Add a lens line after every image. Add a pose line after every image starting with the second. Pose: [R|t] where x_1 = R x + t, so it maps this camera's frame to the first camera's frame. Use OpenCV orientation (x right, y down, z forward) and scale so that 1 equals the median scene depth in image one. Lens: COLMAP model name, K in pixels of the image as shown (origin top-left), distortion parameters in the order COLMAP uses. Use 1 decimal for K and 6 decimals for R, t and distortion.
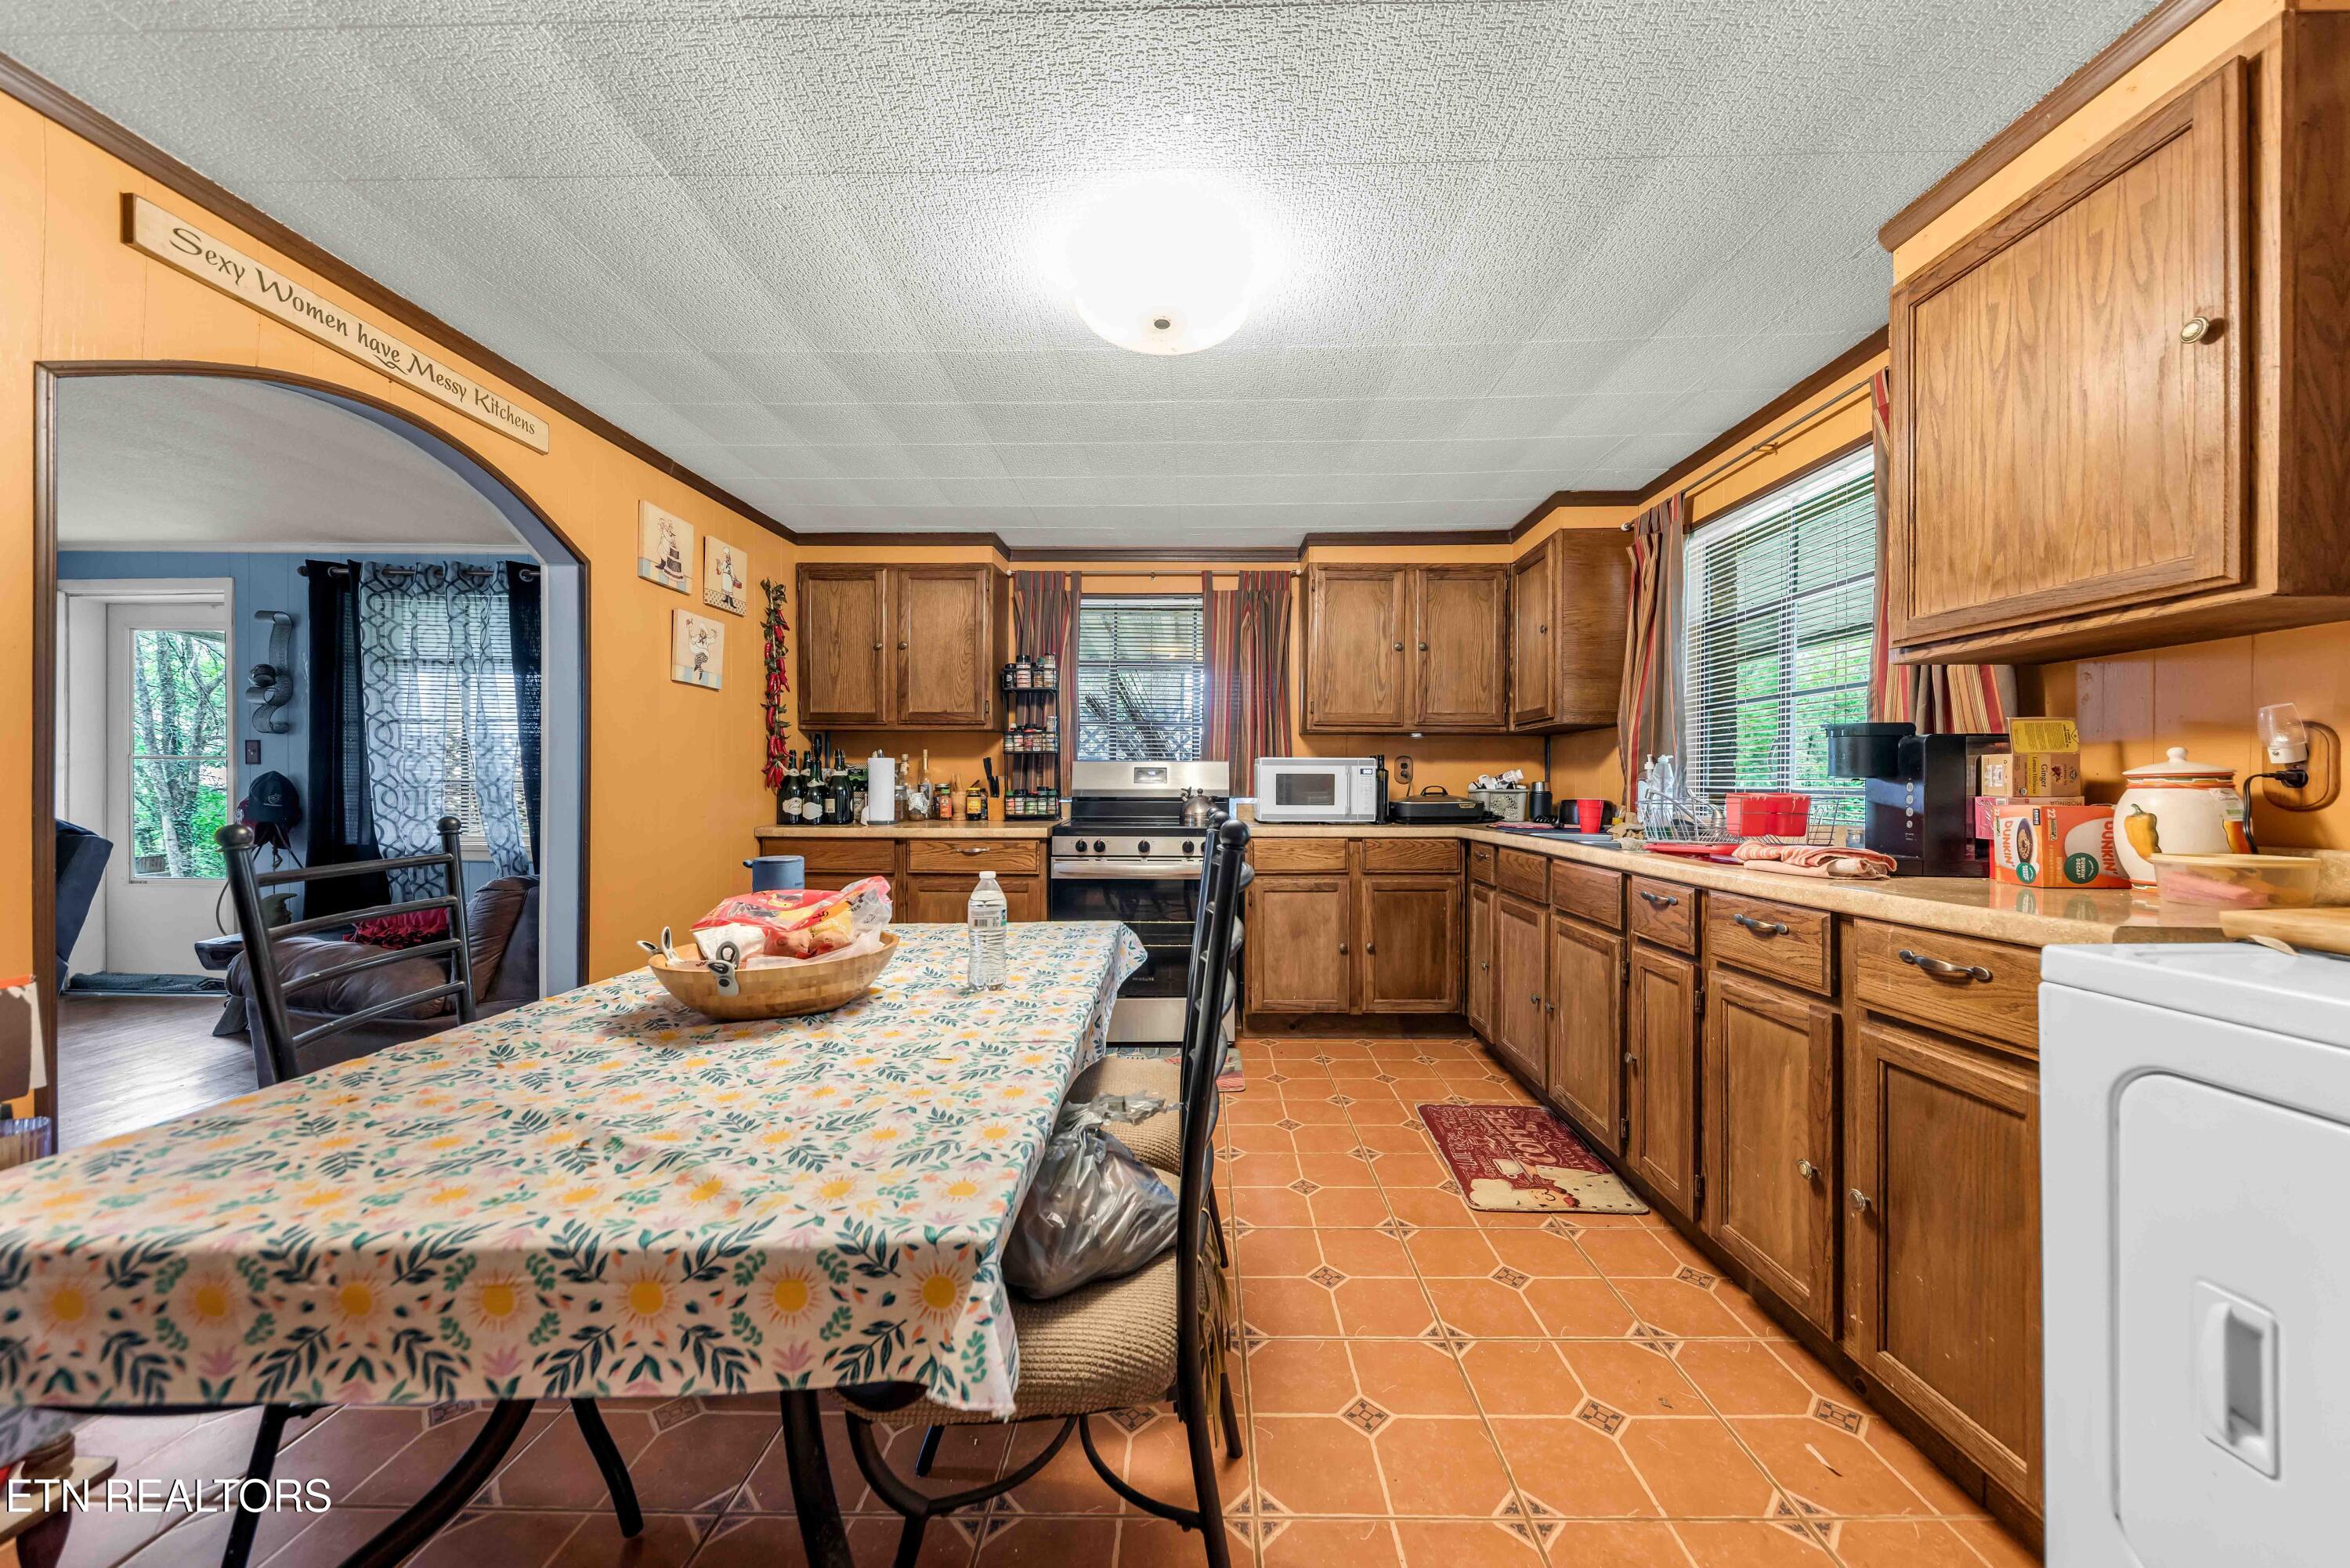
lens RADIAL K [[820.1, 0, 1183.2], [0, 820.1, 781.5], [0, 0, 1]] dist [0.000621, 0.000004]
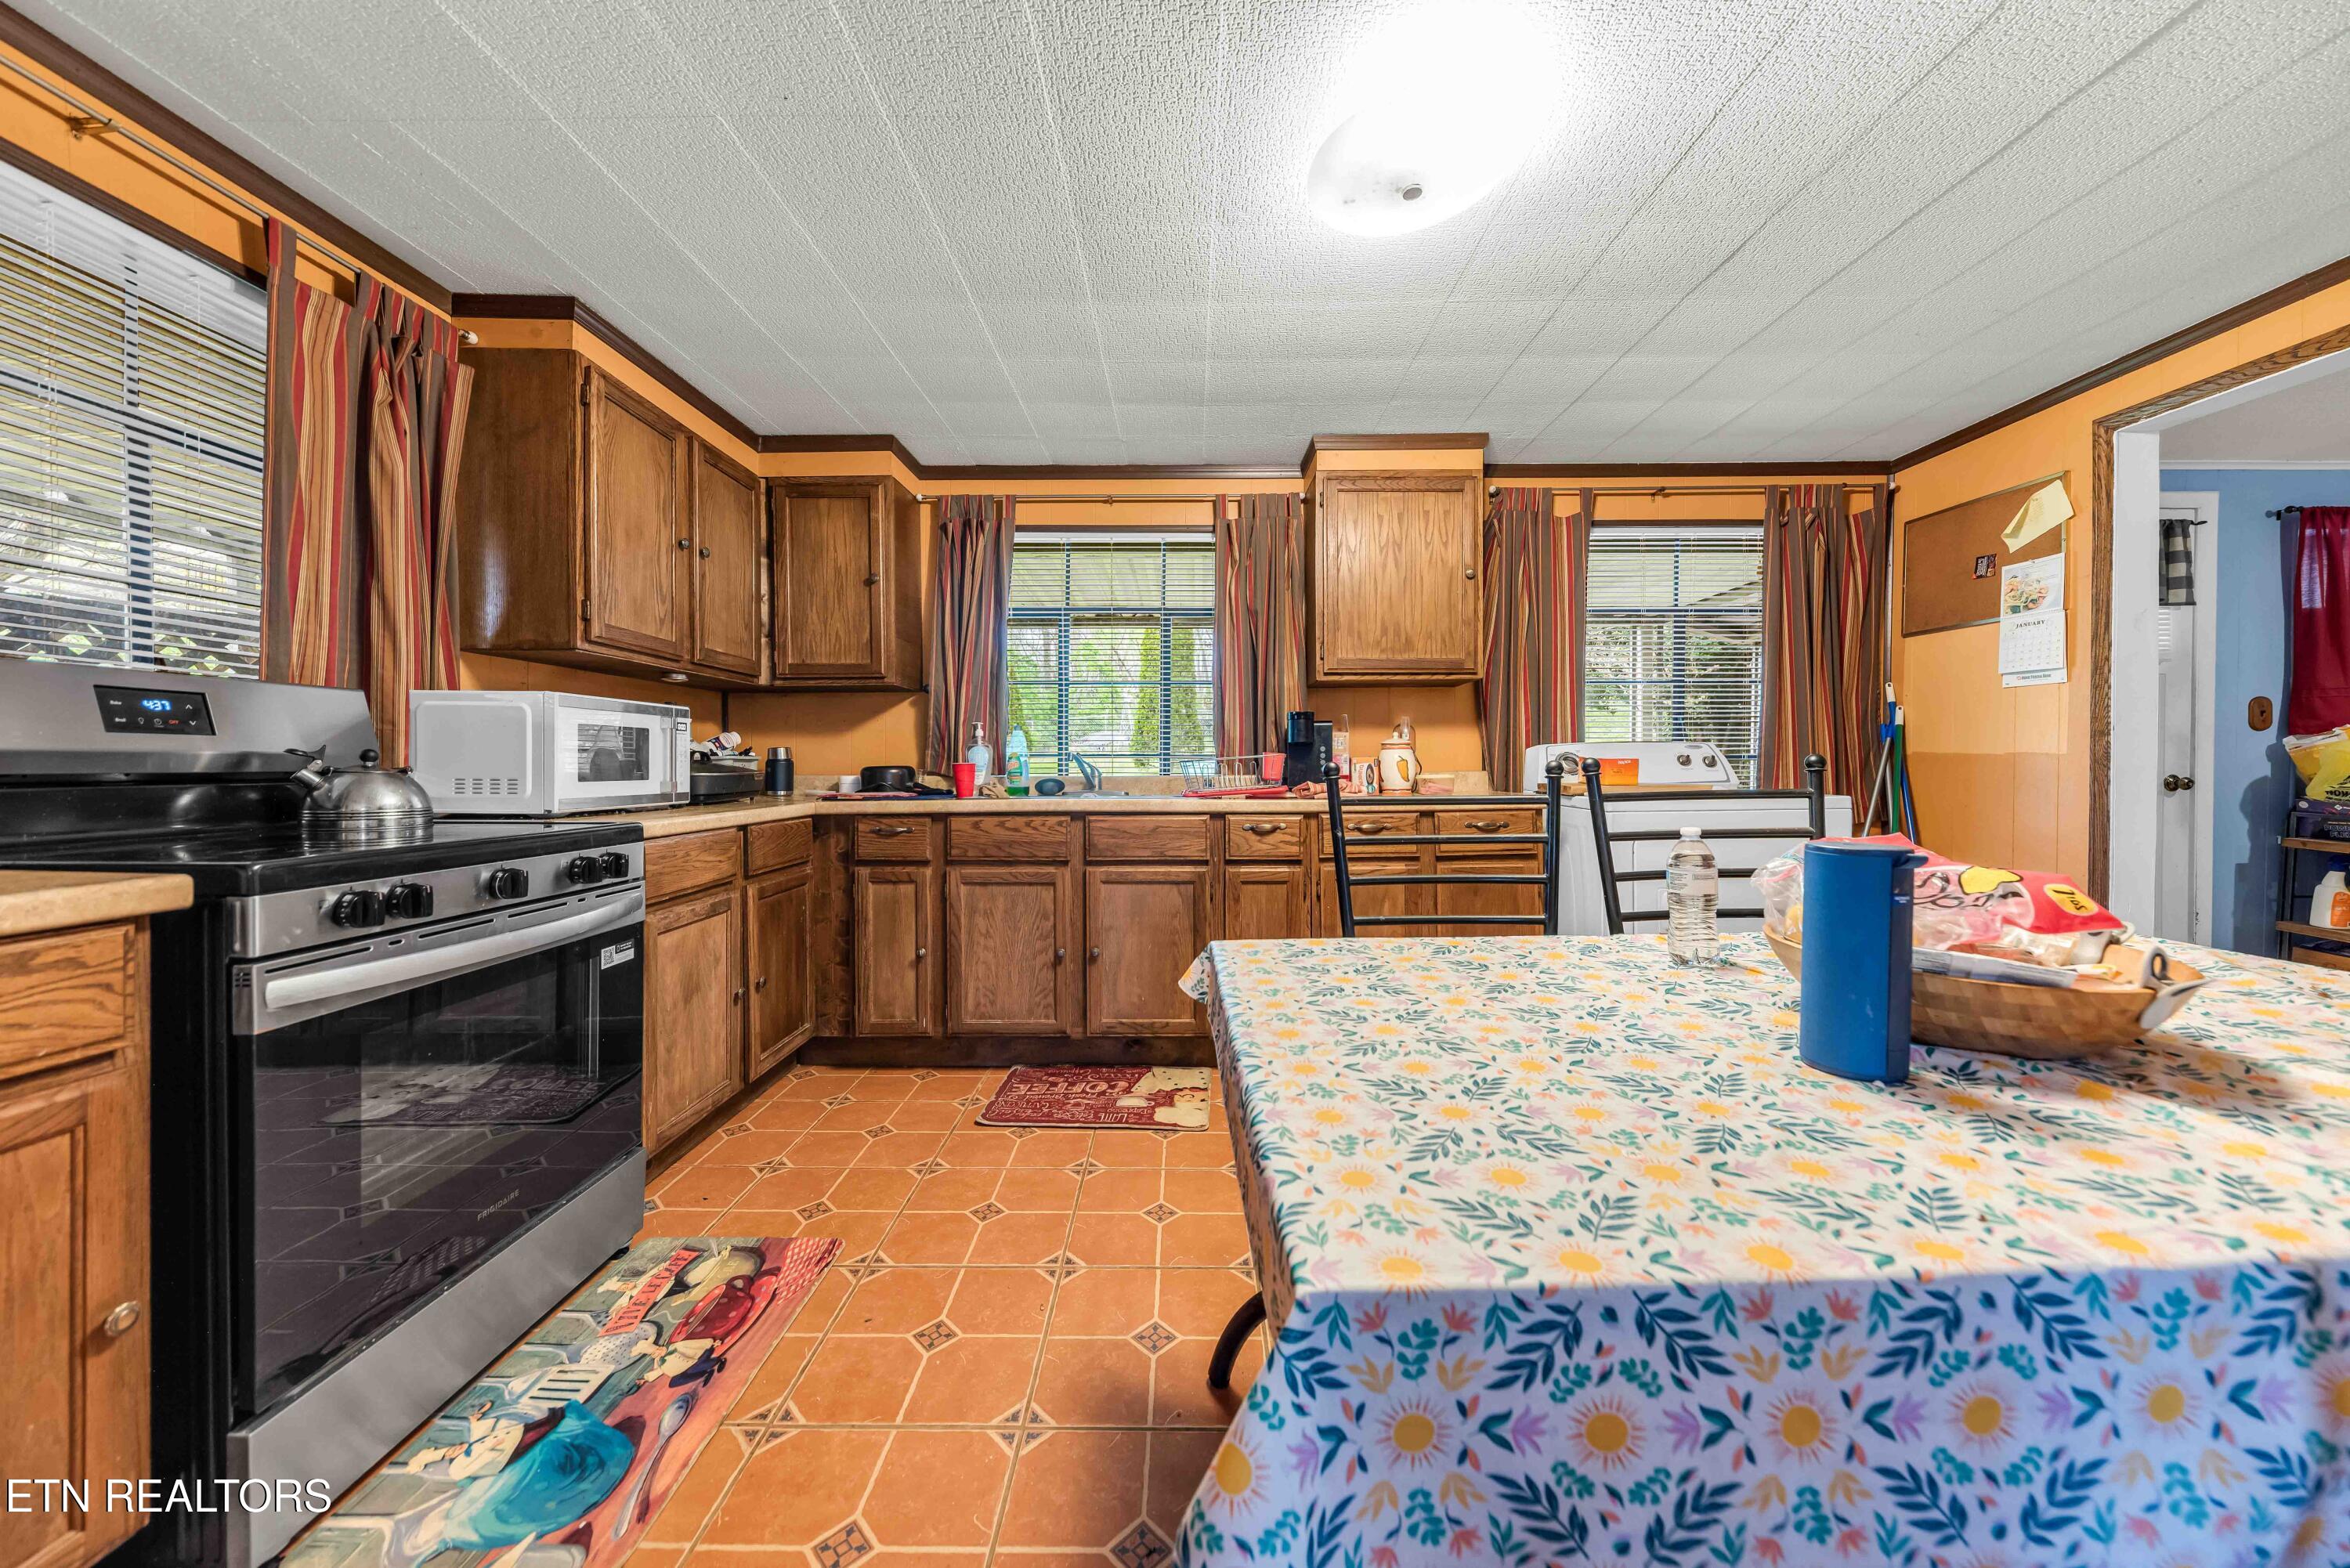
lens RADIAL K [[820.1, 0, 1178.4], [0, 820.1, 768.4], [0, 0, 1]] dist [0.000621, 0.000004]
pose [[-0.010788, -0.011872, 0.999871, -0.660062], [-0.000349, 0.999929, 0.011869, 0.020484], [-0.999942, -0.000221, -0.010792, 0.936735]]
